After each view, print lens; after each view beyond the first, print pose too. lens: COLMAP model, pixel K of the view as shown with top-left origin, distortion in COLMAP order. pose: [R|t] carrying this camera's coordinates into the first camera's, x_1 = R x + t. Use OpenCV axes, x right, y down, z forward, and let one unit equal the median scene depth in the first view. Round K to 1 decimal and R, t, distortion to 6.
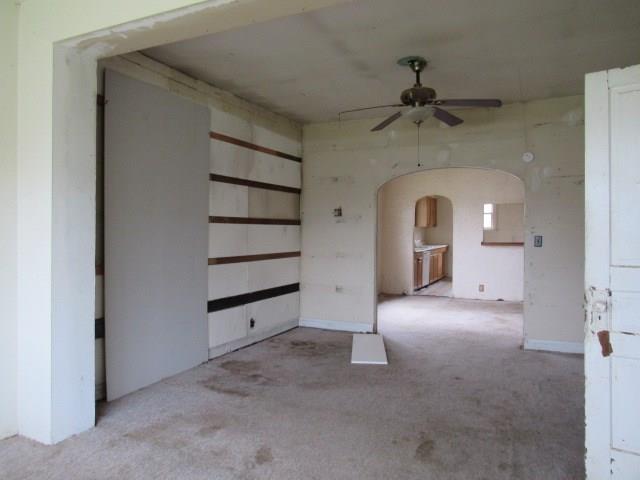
lens RADIAL K [[451.8, 0, 320.0], [0, 451.8, 240.0], [0, 0, 1]] dist [0.000082, 0.000195]
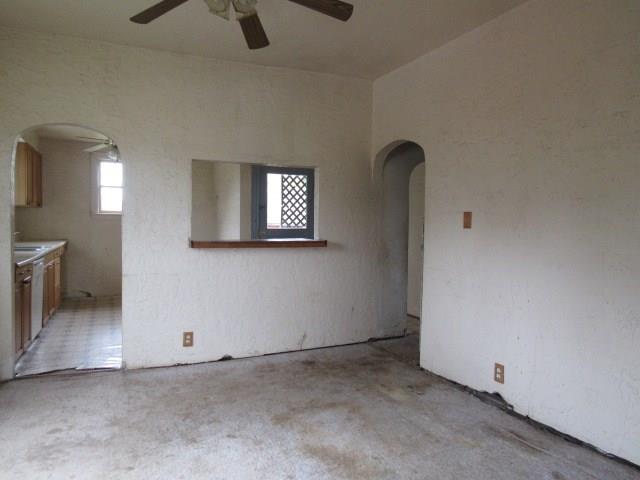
lens RADIAL K [[451.8, 0, 320.0], [0, 451.8, 240.0], [0, 0, 1]] dist [0.000082, 0.000195]
pose [[0.649132, -0.010913, 0.760598, 0.077023], [-0.009562, 0.999701, 0.022504, -0.006937], [-0.760616, -0.021881, 0.648833, 0.502502]]
